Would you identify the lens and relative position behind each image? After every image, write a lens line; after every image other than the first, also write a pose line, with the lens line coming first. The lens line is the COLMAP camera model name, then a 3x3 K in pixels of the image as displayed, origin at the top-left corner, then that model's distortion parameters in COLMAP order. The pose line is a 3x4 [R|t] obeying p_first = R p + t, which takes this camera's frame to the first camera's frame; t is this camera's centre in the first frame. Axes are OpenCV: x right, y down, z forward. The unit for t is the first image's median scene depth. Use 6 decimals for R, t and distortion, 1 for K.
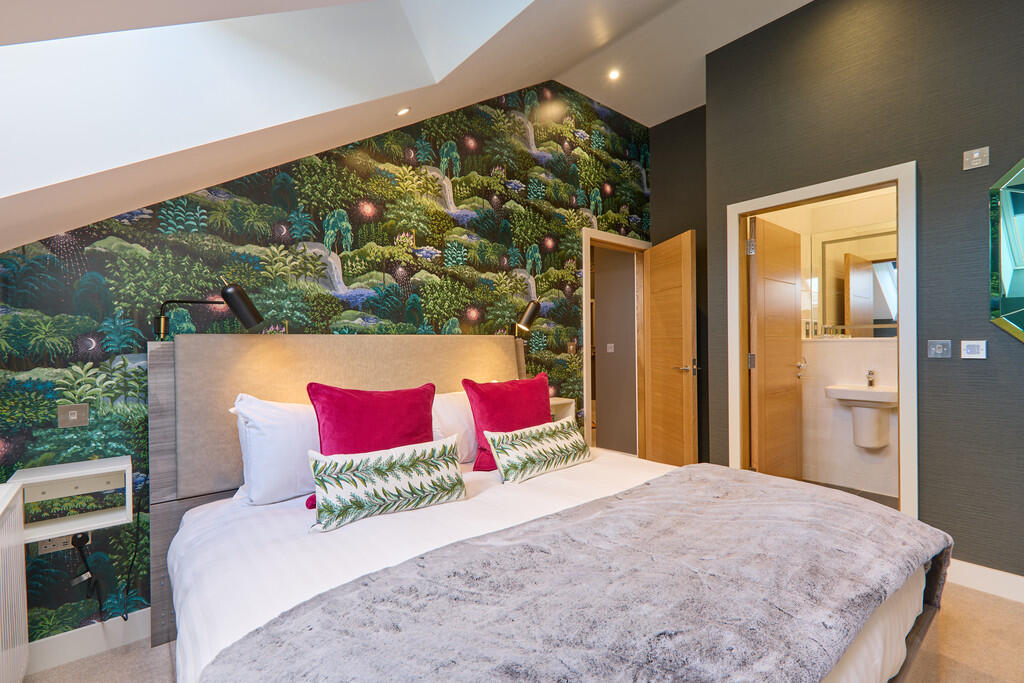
lens RADIAL K [[548.3, 0, 512.5], [0, 548.3, 344.1], [0, 0, 1]] dist [0.007425, 0.000109]
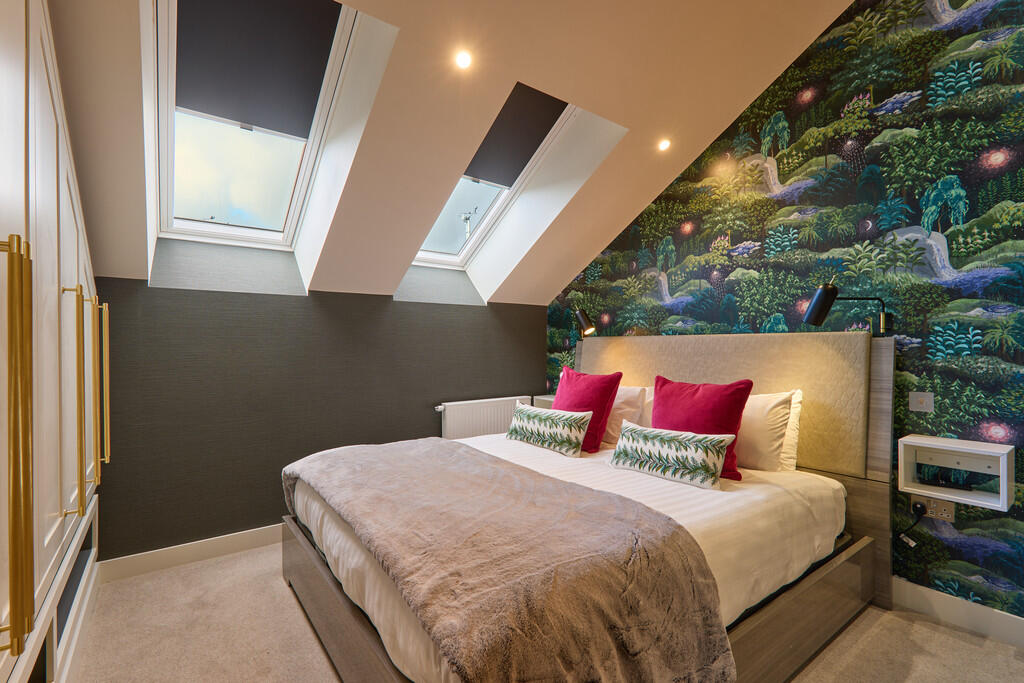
lens RADIAL K [[464.6, 0, 511.8], [0, 464.6, 343.4], [0, 0, 1]] dist [0.012395, -0.000645]
pose [[-0.136901, 0.007928, -0.990553, 0.703006], [0.001323, 0.999969, 0.007821, -0.006824], [0.990584, -0.000240, -0.136907, 0.693520]]
